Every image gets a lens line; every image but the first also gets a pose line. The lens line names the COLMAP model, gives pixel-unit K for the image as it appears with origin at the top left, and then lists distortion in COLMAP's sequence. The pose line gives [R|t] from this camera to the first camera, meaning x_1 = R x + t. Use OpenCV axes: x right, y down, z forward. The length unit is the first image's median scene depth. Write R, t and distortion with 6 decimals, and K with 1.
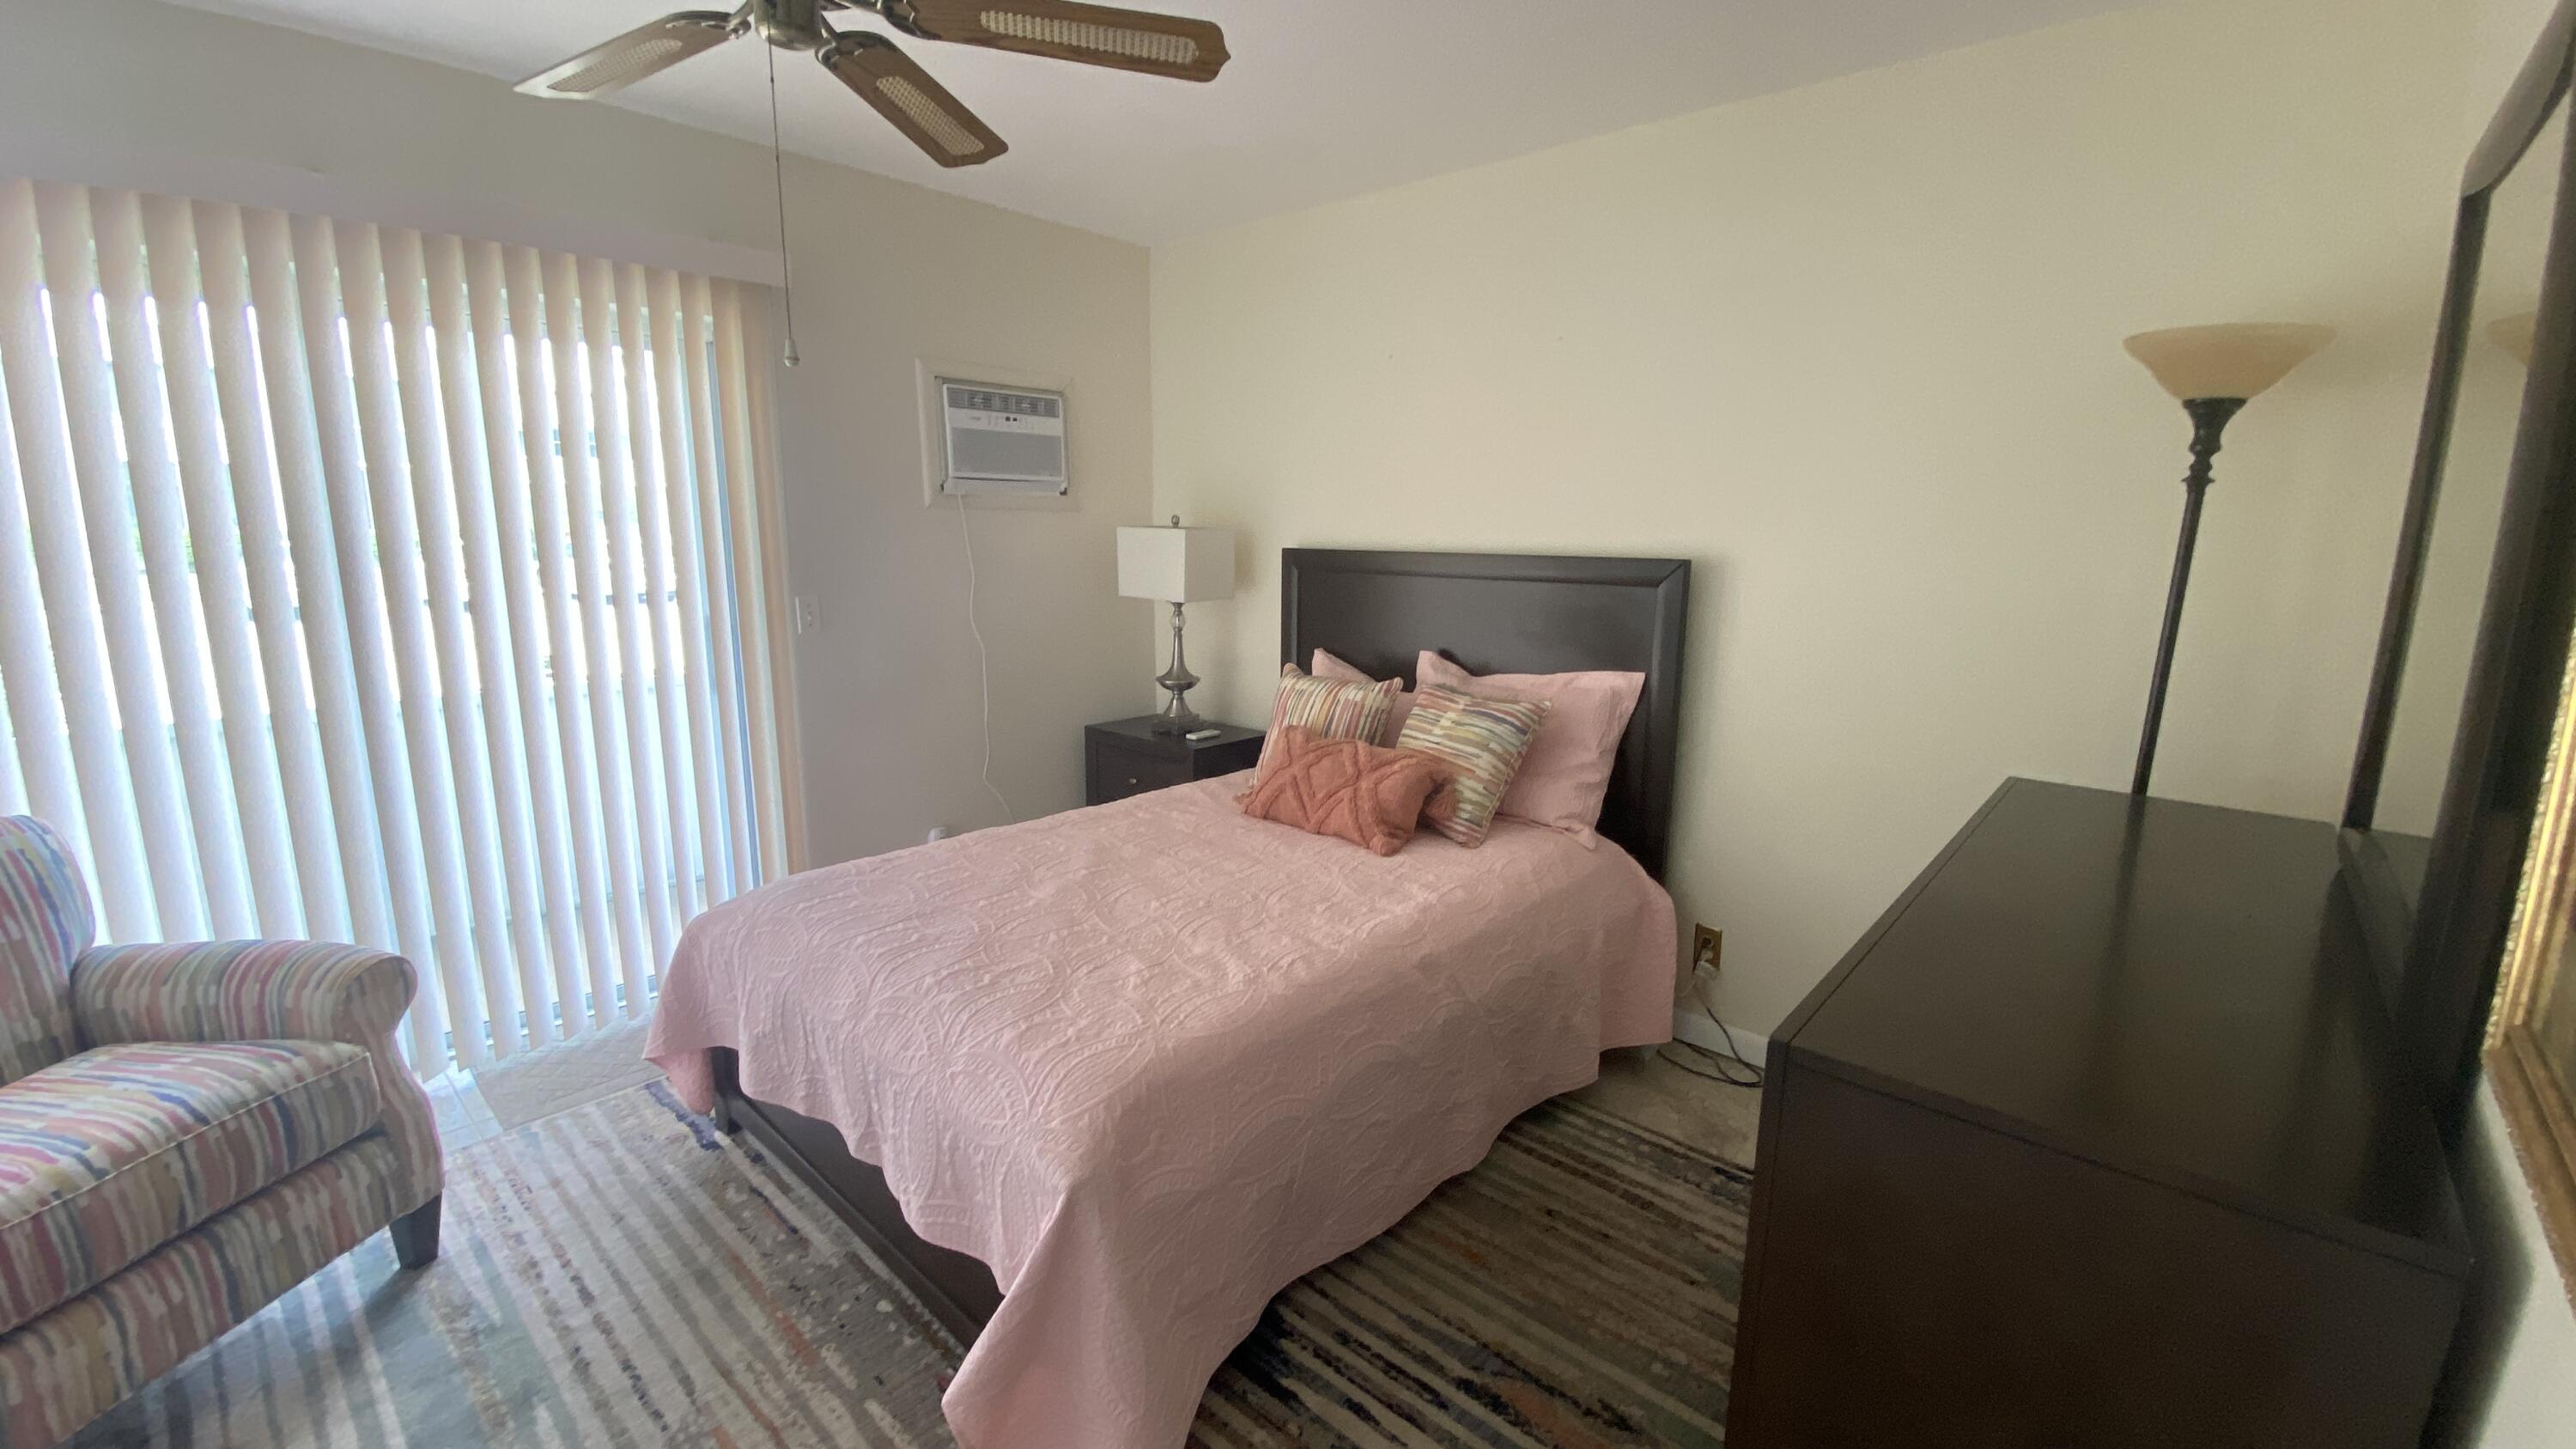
lens RADIAL K [[1024.6, 0, 1284.2], [0, 1024.6, 708.2], [0, 0, 1]] dist [0.056779, -0.049861]
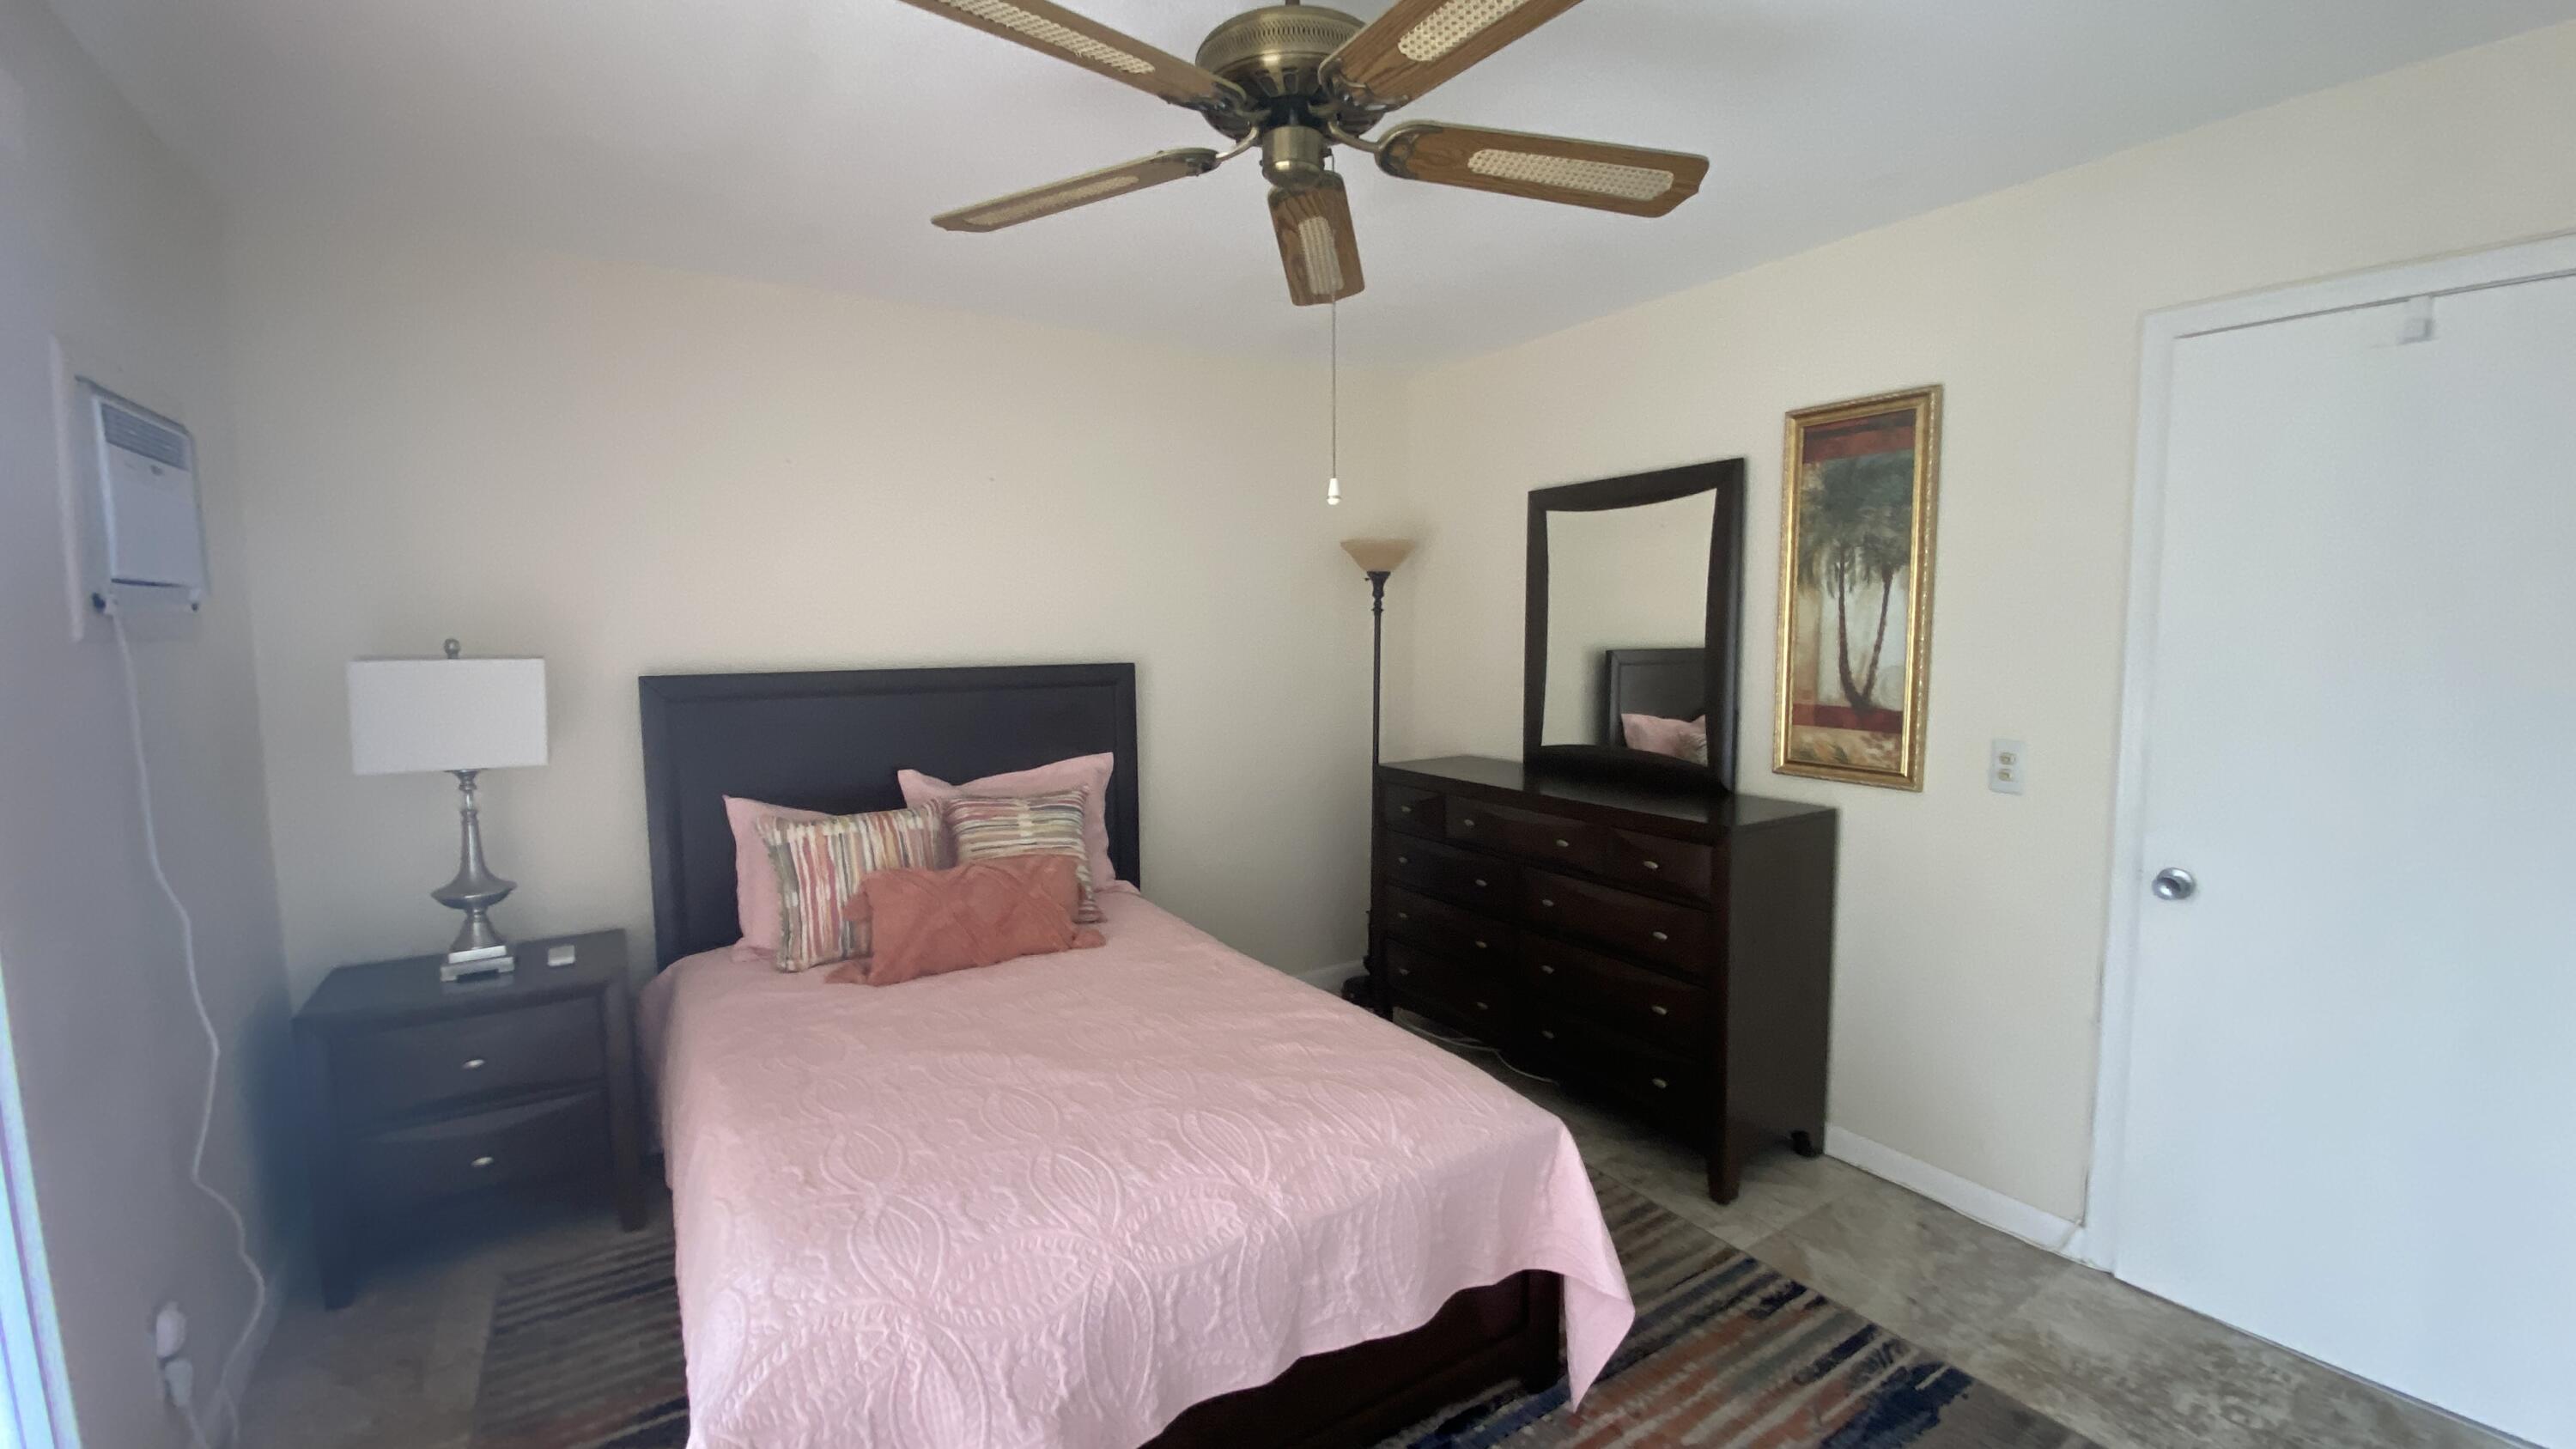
lens RADIAL K [[1024.6, 0, 1284.2], [0, 1024.6, 708.2], [0, 0, 1]] dist [0.056779, -0.049861]
pose [[0.260499, -0.095704, 0.960719, -0.792832], [0.180291, 0.982393, 0.048977, -0.108641], [-0.948491, 0.160451, 0.273167, 0.437829]]
